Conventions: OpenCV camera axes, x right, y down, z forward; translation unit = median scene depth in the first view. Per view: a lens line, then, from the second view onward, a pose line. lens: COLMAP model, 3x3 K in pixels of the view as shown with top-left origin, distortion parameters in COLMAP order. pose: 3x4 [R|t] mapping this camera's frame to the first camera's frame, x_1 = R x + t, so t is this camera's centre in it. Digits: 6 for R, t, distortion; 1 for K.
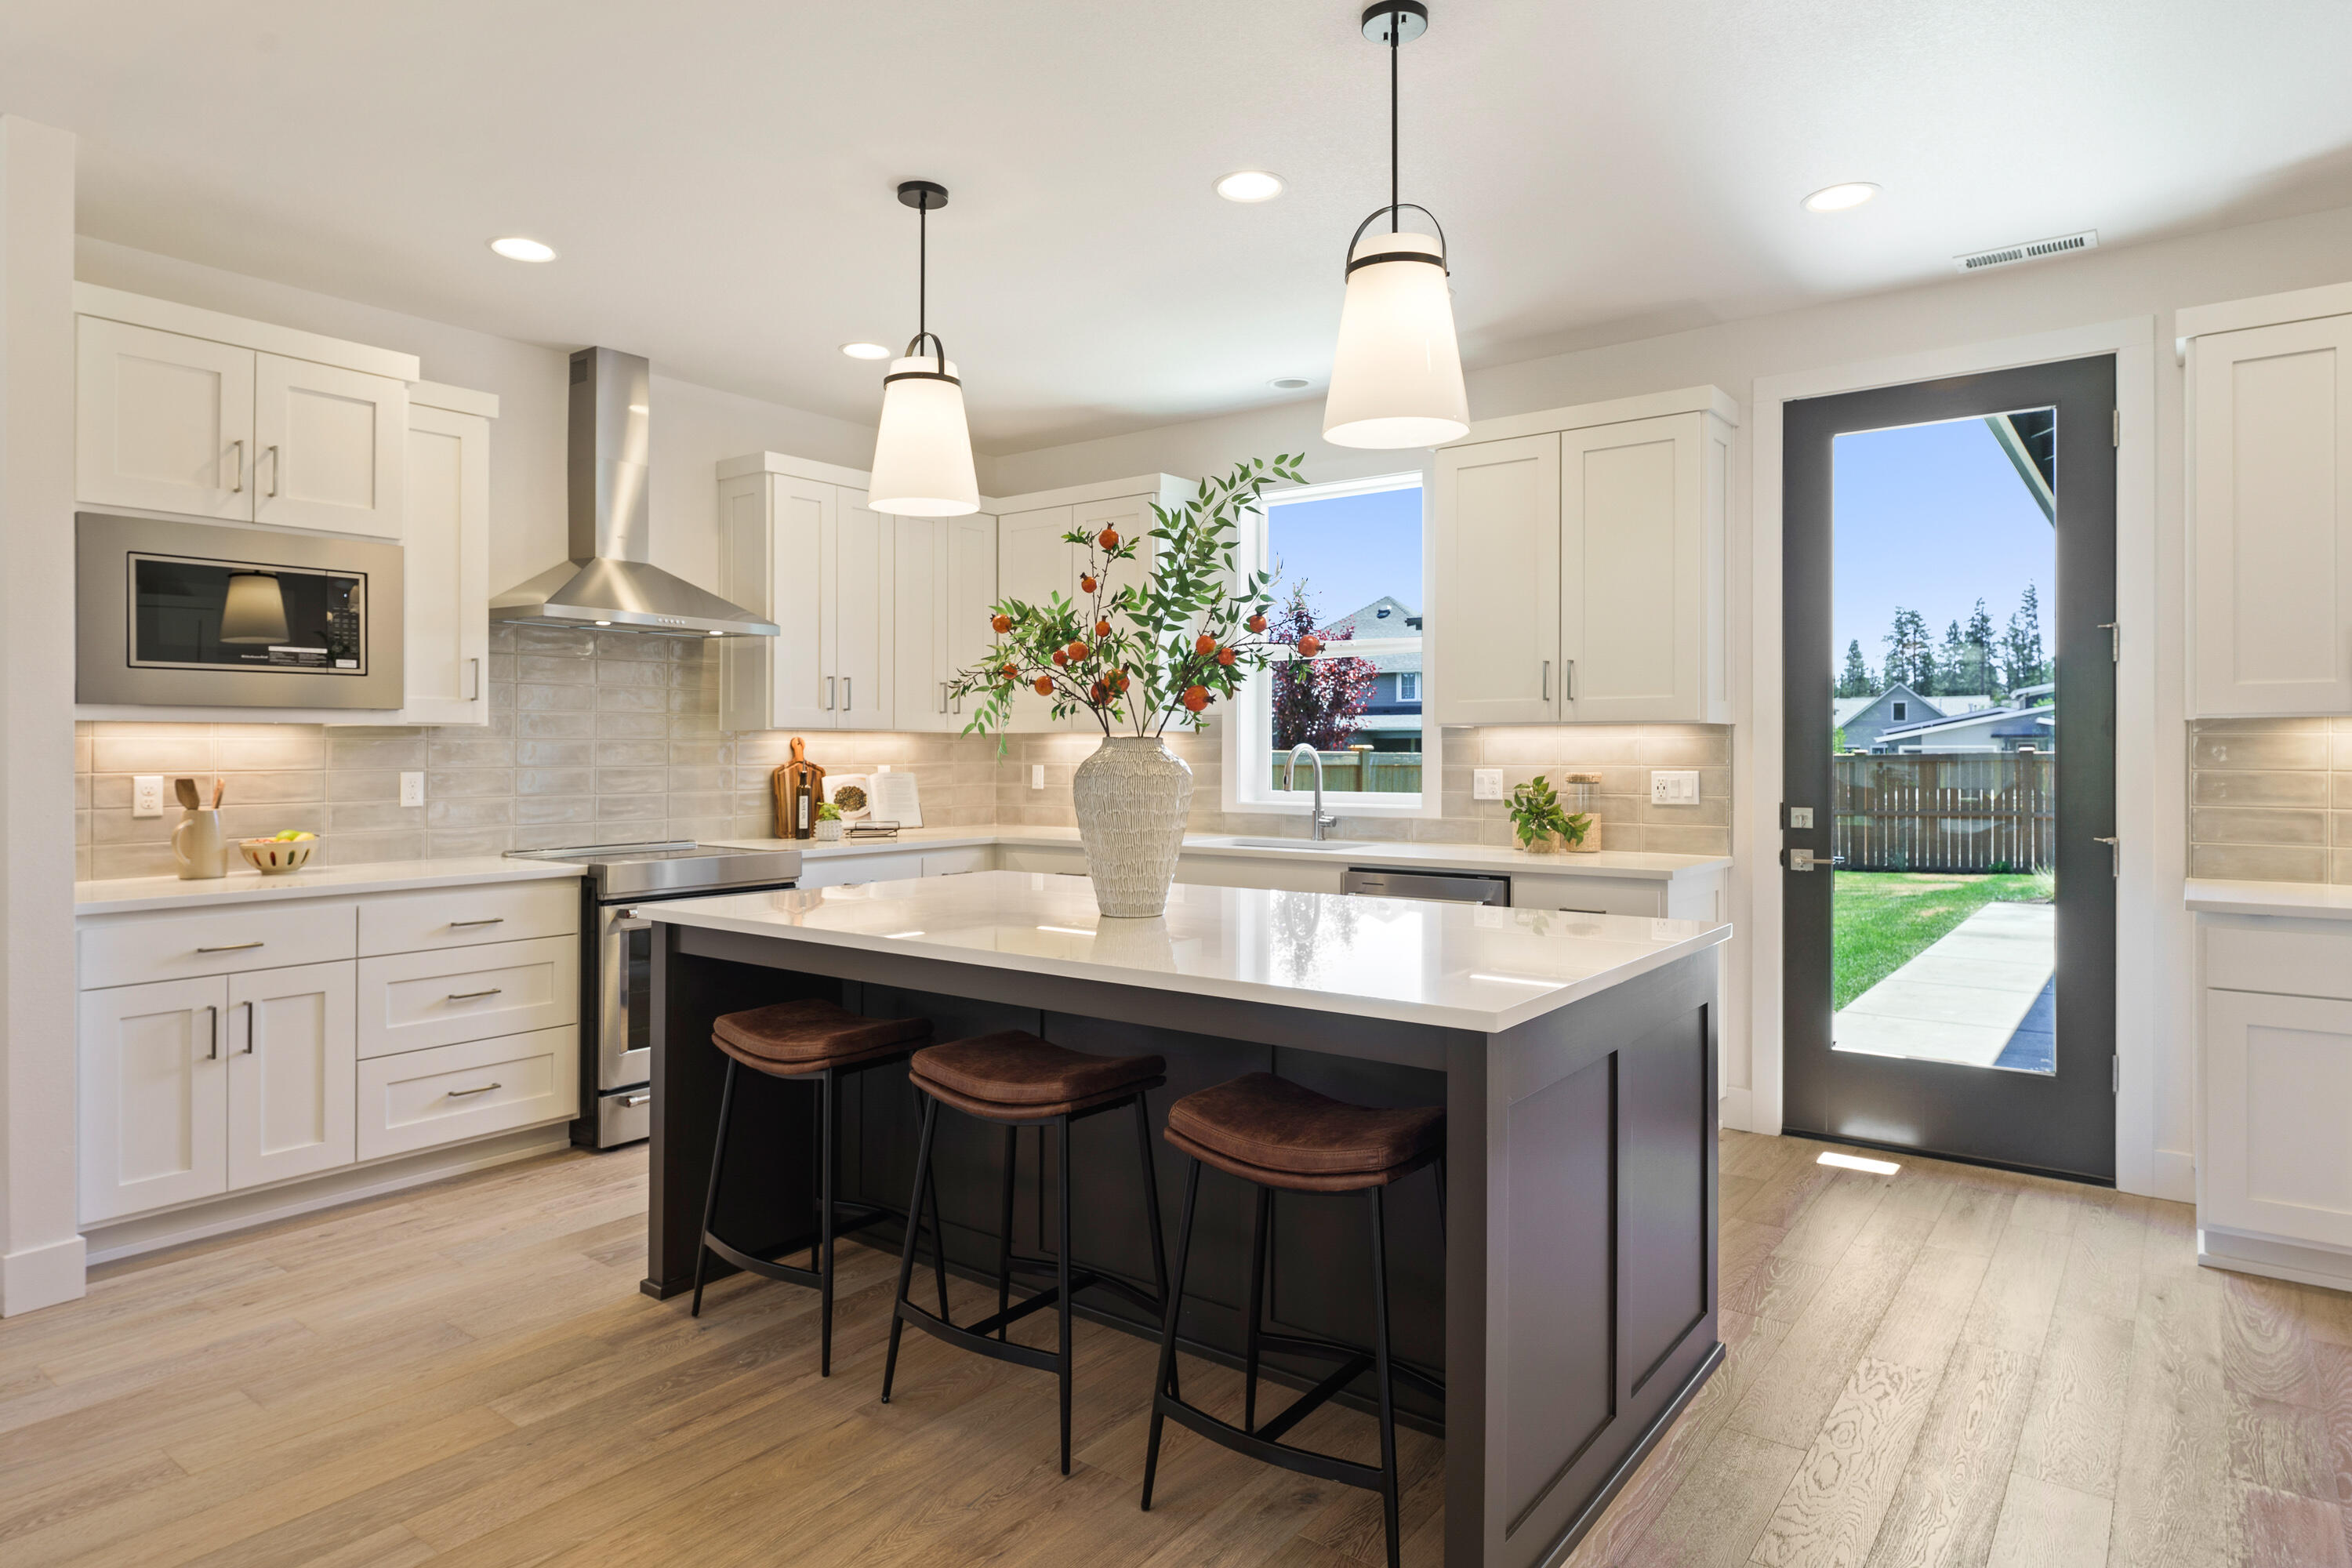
lens RADIAL K [[1345.2, 0, 1190.1], [0, 1345.2, 747.8], [0, 0, 1]] dist [0.000029, -0.000244]
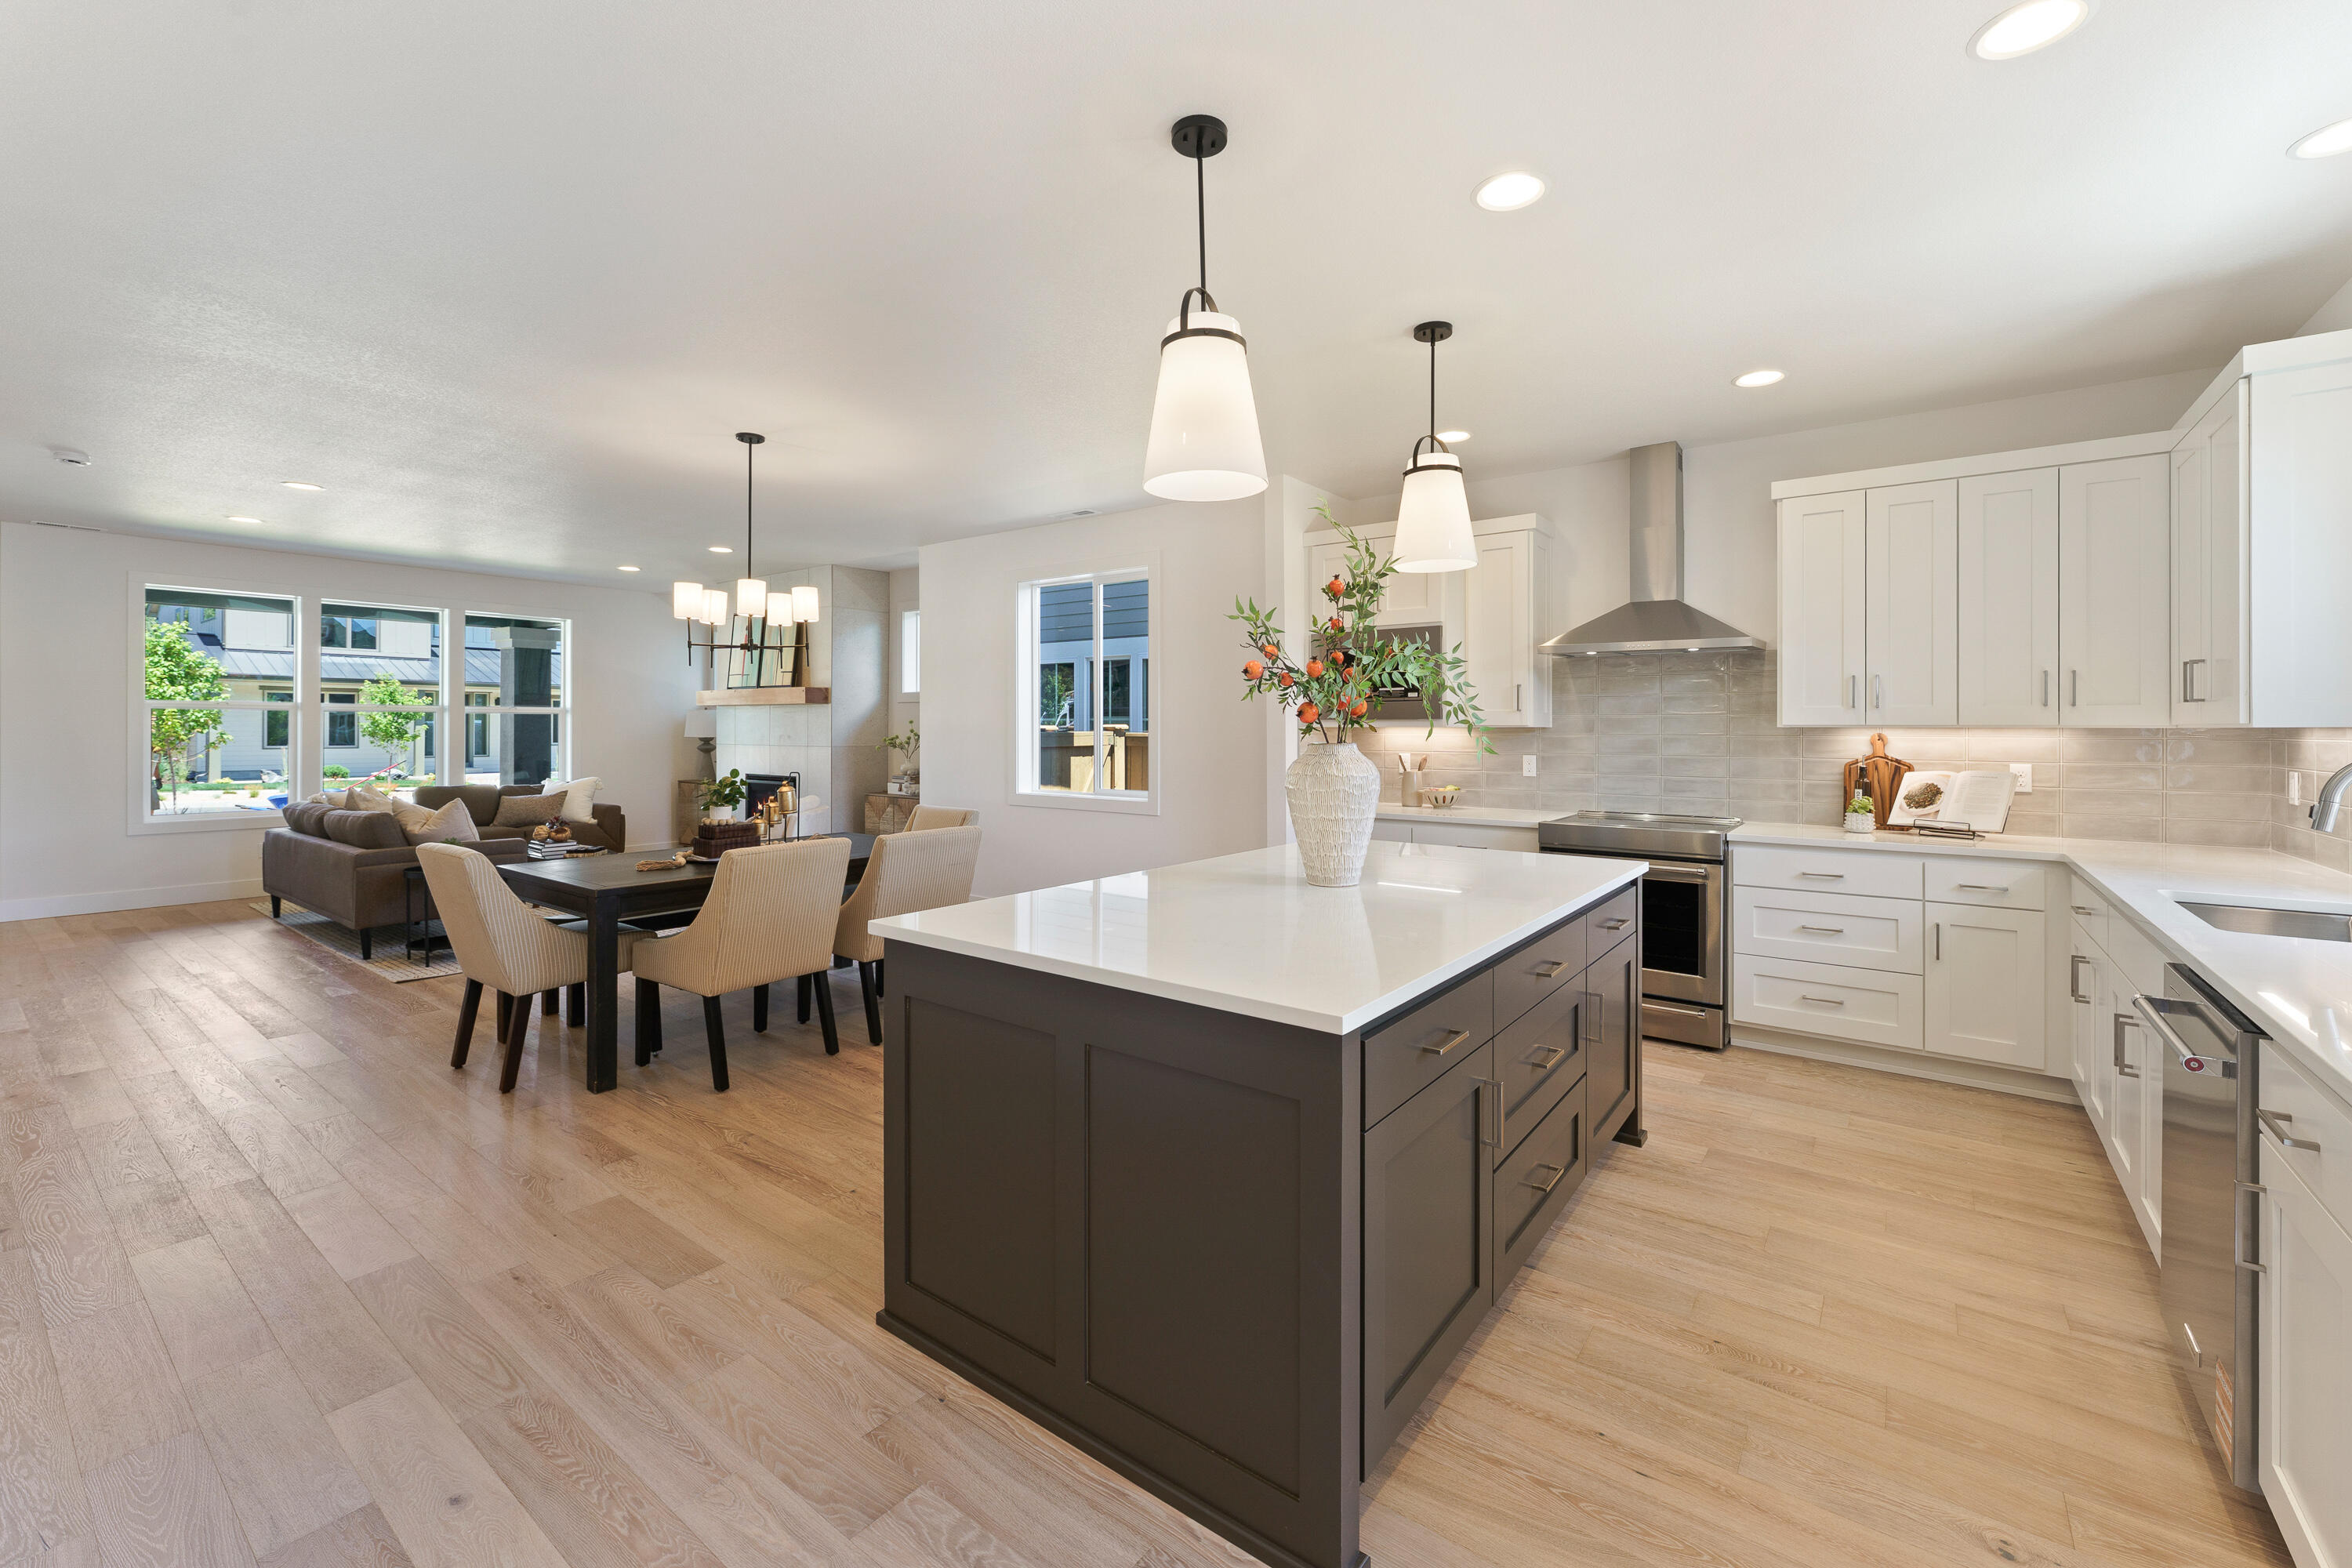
lens RADIAL K [[978.4, 0, 1171.2], [0, 978.4, 708.4], [0, 0, 1]] dist [-0.000787, -0.000437]
pose [[-0.014012, -0.016650, -0.999763, 0.705944], [0.000083, 0.999861, -0.016653, -0.021524], [0.999902, -0.000316, -0.014009, 0.691763]]
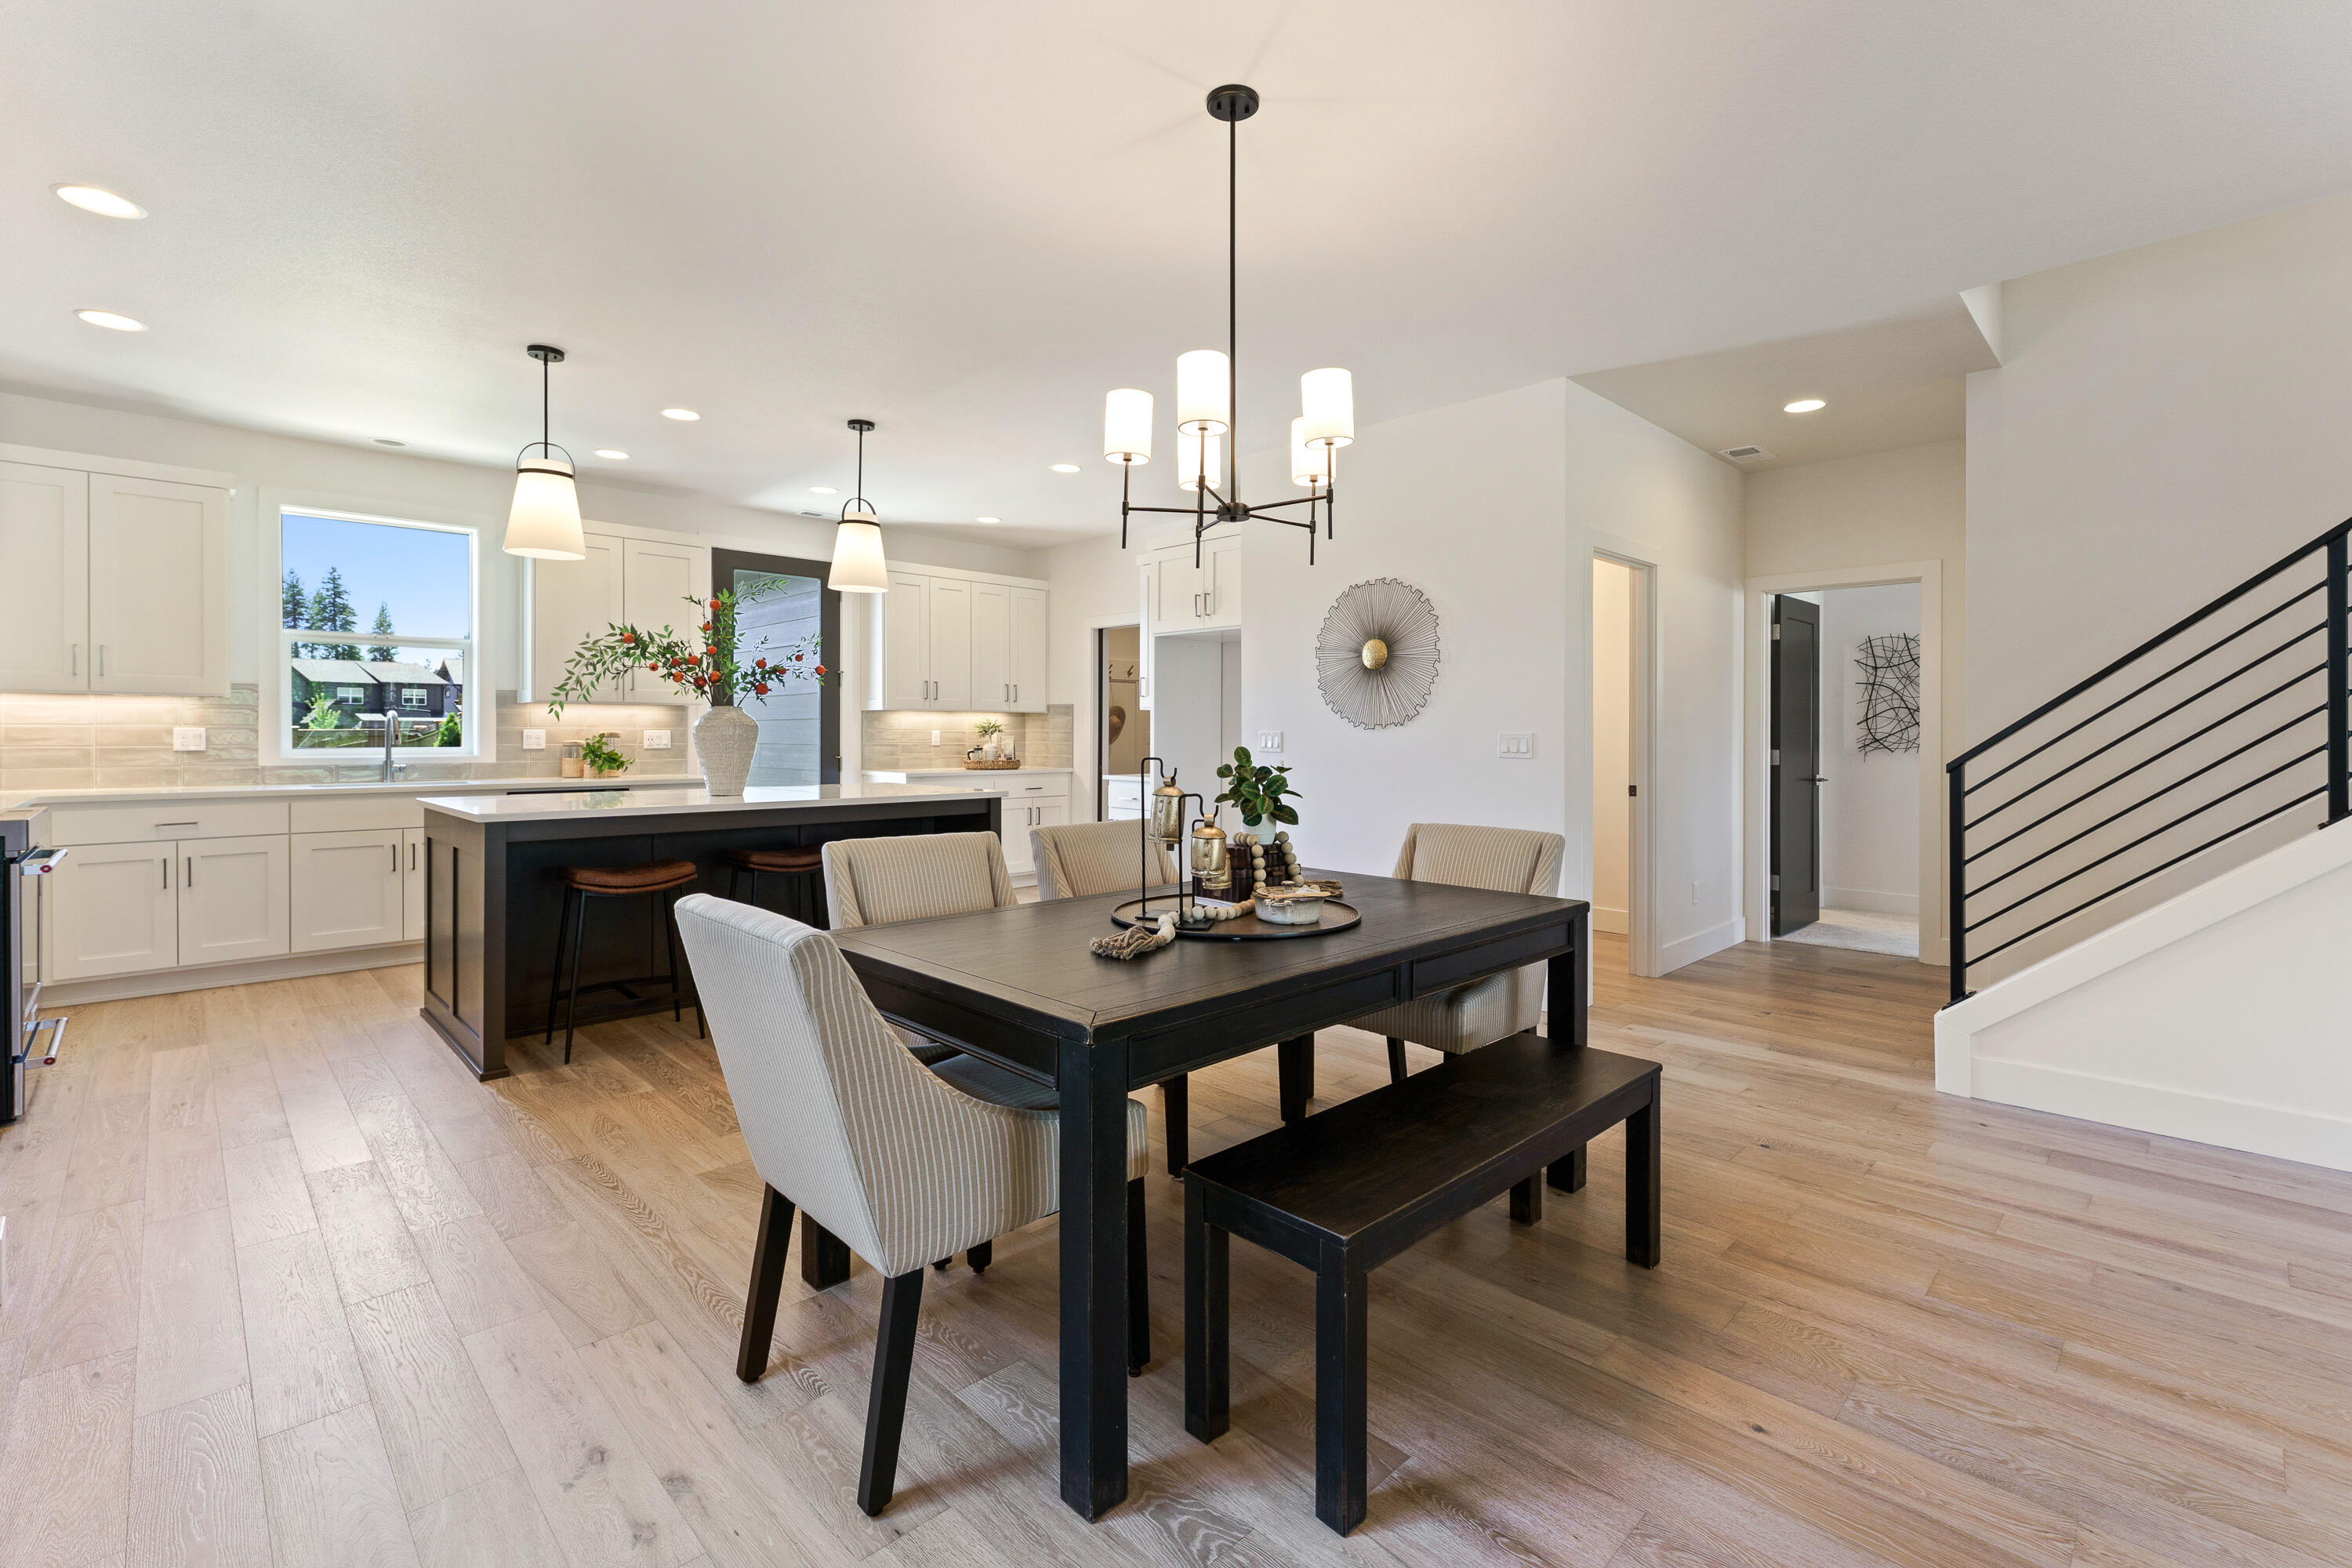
lens RADIAL K [[1036.9, 0, 1183.4], [0, 1036.9, 737.3], [0, 0, 1]] dist [0.003837, 0.000257]
pose [[0.153754, -0.000879, 0.988109, -1.177911], [-0.004749, 0.999987, 0.001628, 0.025938], [-0.988098, -0.004943, 0.153748, 0.066830]]
